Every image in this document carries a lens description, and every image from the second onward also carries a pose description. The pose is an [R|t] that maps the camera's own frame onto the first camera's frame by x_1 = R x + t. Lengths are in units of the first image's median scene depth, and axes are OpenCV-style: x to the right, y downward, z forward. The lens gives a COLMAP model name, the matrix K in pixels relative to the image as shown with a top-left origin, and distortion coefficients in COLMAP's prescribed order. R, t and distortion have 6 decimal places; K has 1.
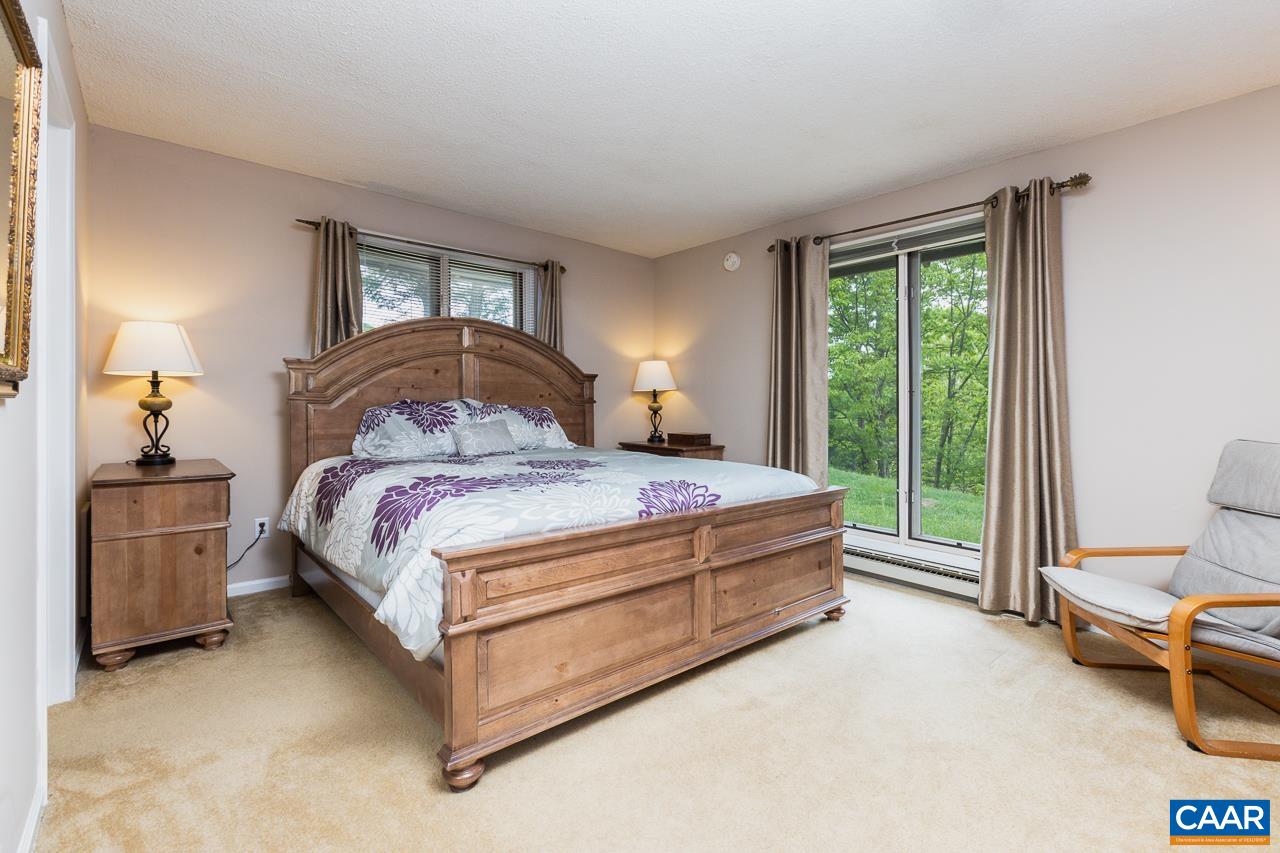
lens RADIAL K [[583.8, 0, 643.4], [0, 583.8, 400.3], [0, 0, 1]] dist [-0.002369, -0.000516]
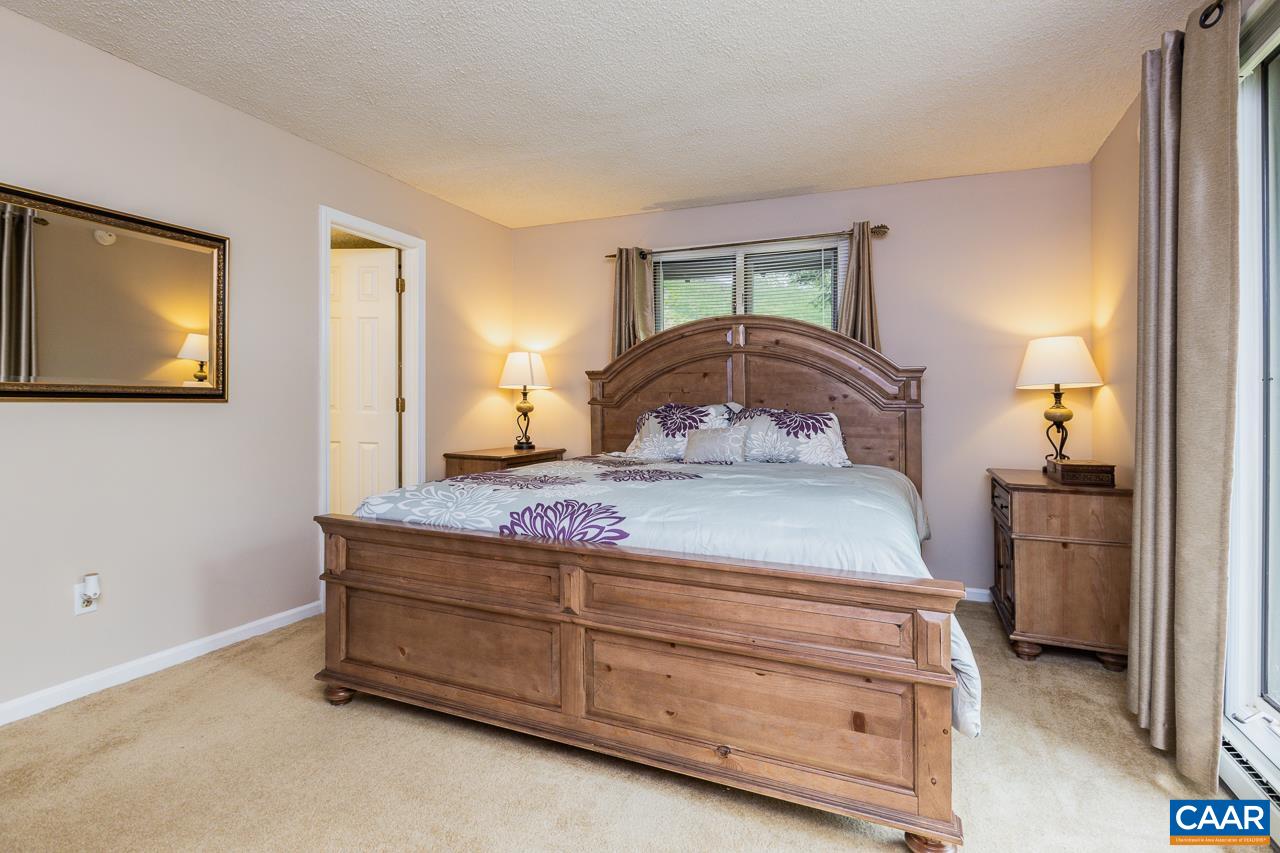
lens RADIAL K [[608.5, 0, 640.0], [0, 608.5, 426.5], [0, 0, 1]] dist [0.000825, 0.000116]
pose [[0.437894, 0.024371, -0.898696, 0.594877], [-0.000222, 0.999635, 0.027000, 0.010451], [0.899026, -0.011624, 0.437740, 0.521923]]
